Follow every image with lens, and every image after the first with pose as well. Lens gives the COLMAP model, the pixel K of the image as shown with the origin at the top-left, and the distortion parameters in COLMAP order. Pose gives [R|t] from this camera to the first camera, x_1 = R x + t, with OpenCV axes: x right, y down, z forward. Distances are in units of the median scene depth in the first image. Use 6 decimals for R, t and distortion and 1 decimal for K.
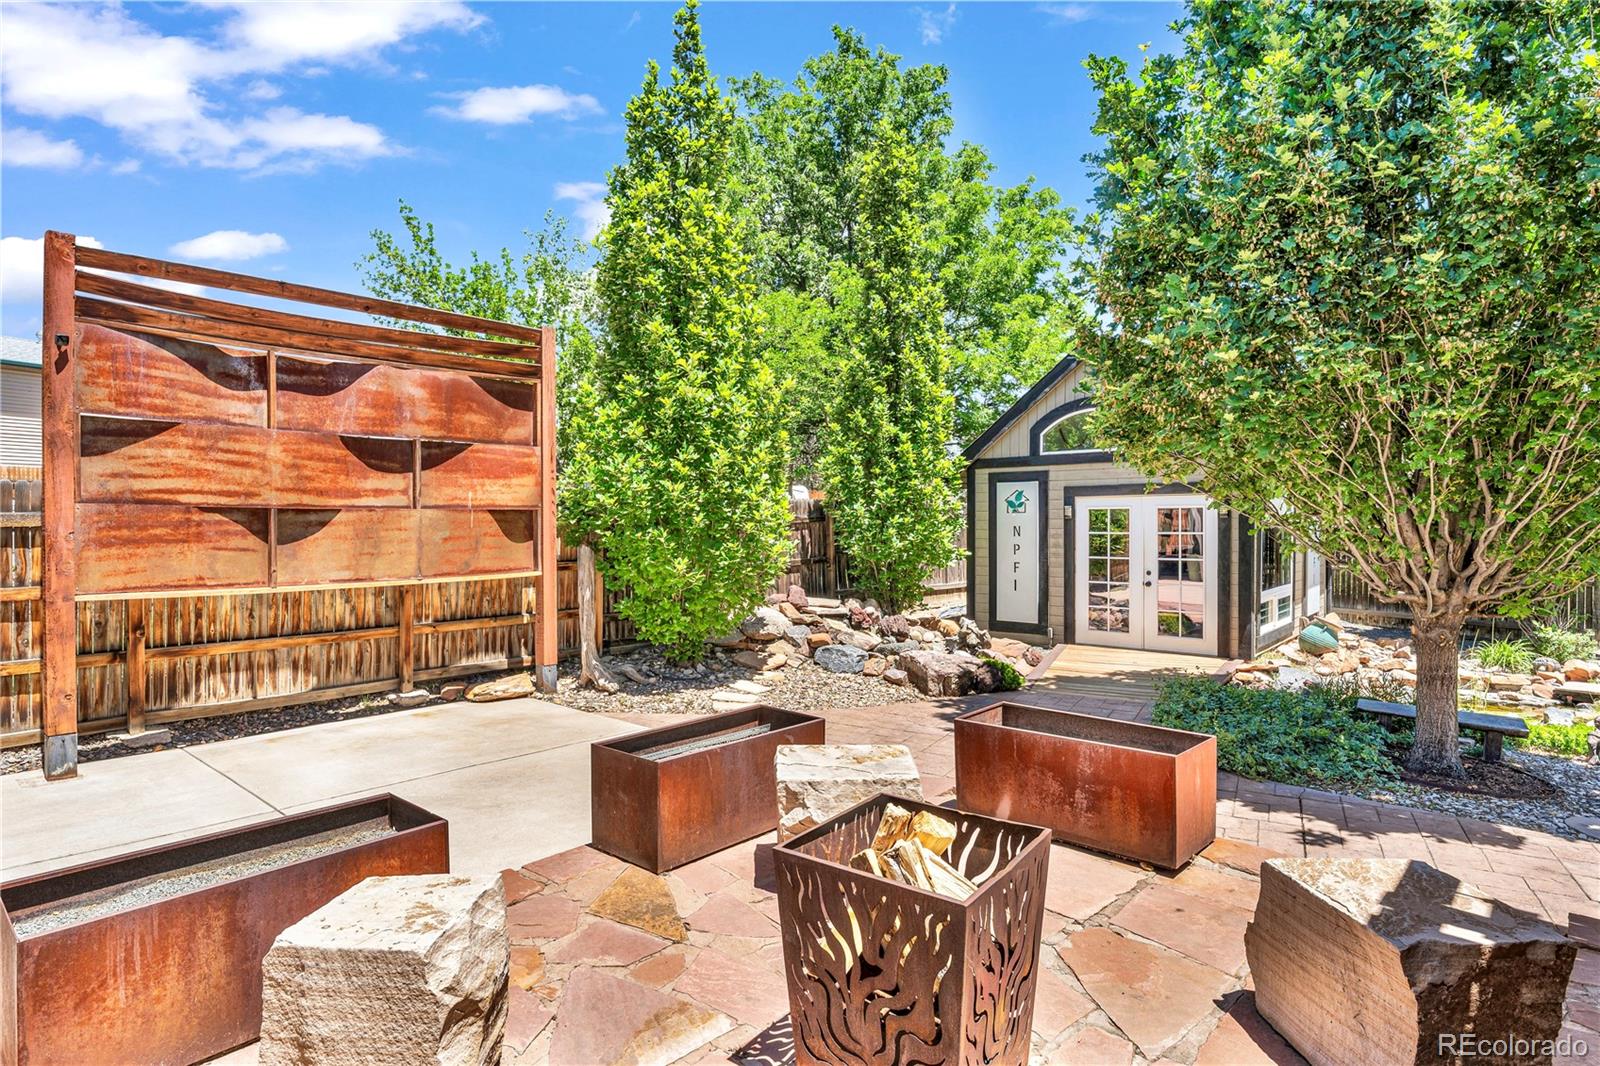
lens RADIAL K [[859.3, 0, 800.0], [0, 859.3, 533.0], [0, 0, 1]] dist [0.000447, 0.000076]
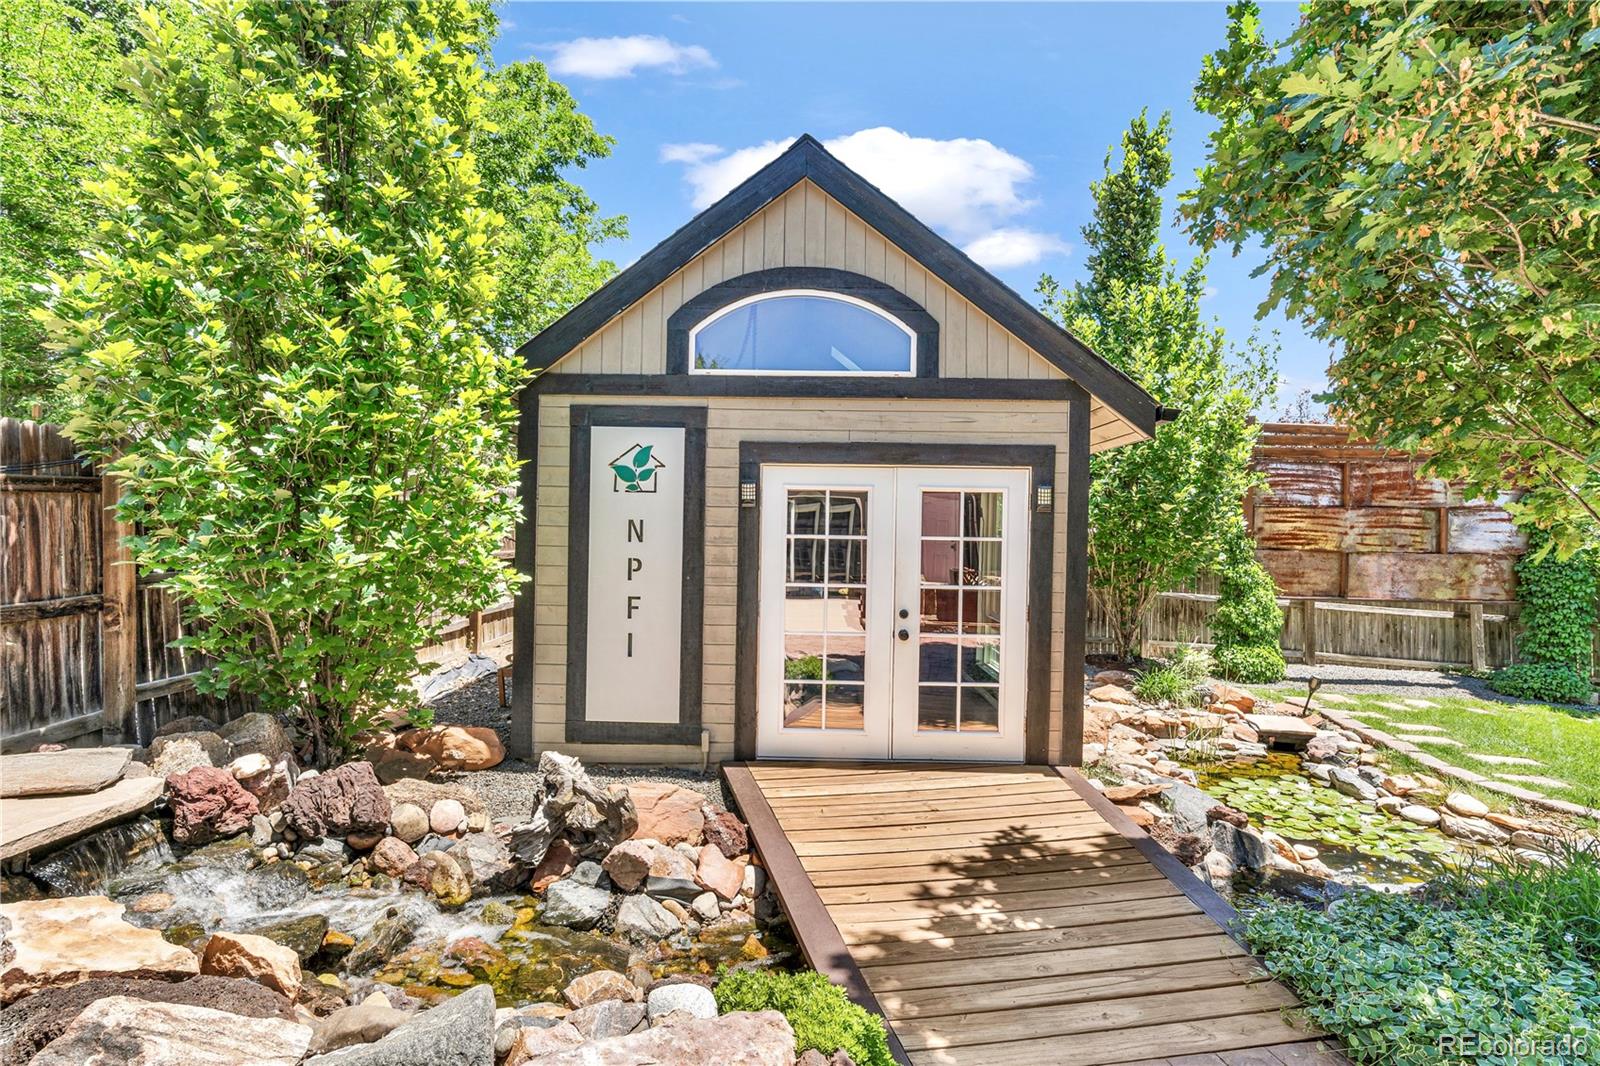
lens RADIAL K [[759.2, 0, 800.0], [0, 759.2, 533.0], [0, 0, 1]] dist [-0.002211, 0.000458]
pose [[0.764487, 0.016463, 0.644429, 0.054107], [-0.009692, 0.999854, -0.014045, 0.004027], [-0.644566, 0.004492, 0.764535, 0.638885]]
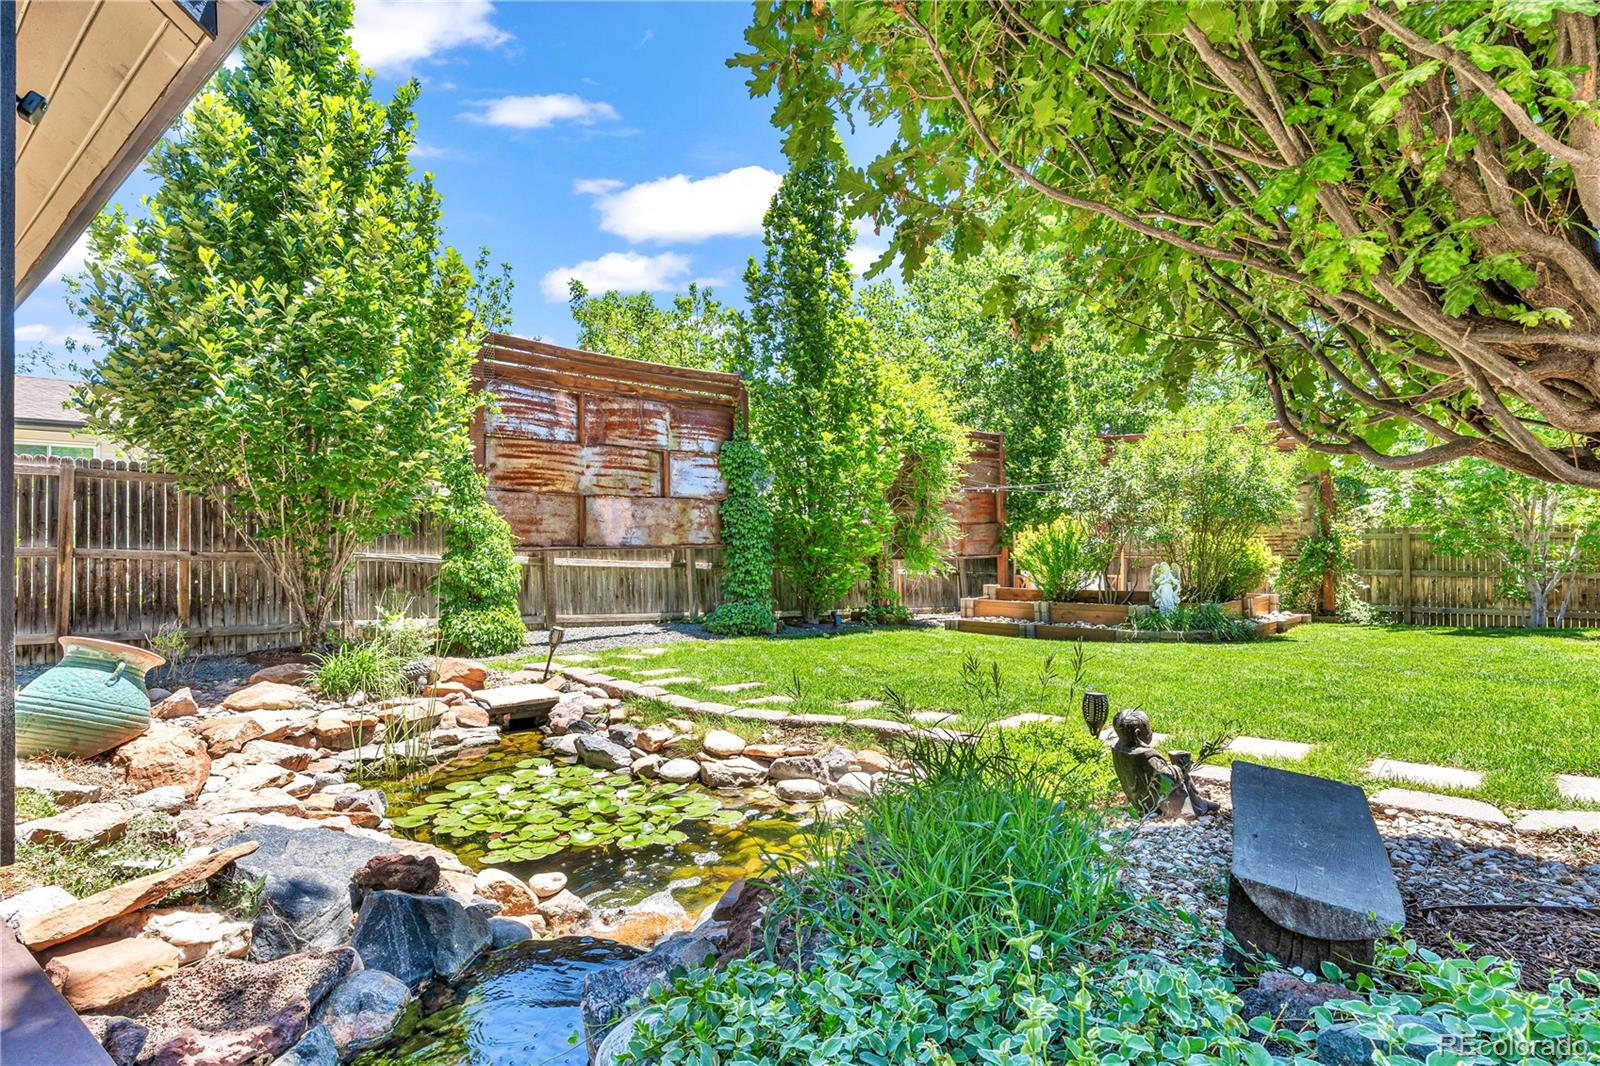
lens RADIAL K [[805.7, 0, 800.0], [0, 805.7, 533.0], [0, 0, 1]] dist [-0.003414, -0.000393]
pose [[-0.021985, 0.015457, 0.999639, 0.284934], [0.029631, 0.999451, -0.014802, 0.067744], [-0.999319, 0.029295, -0.022431, 0.703366]]
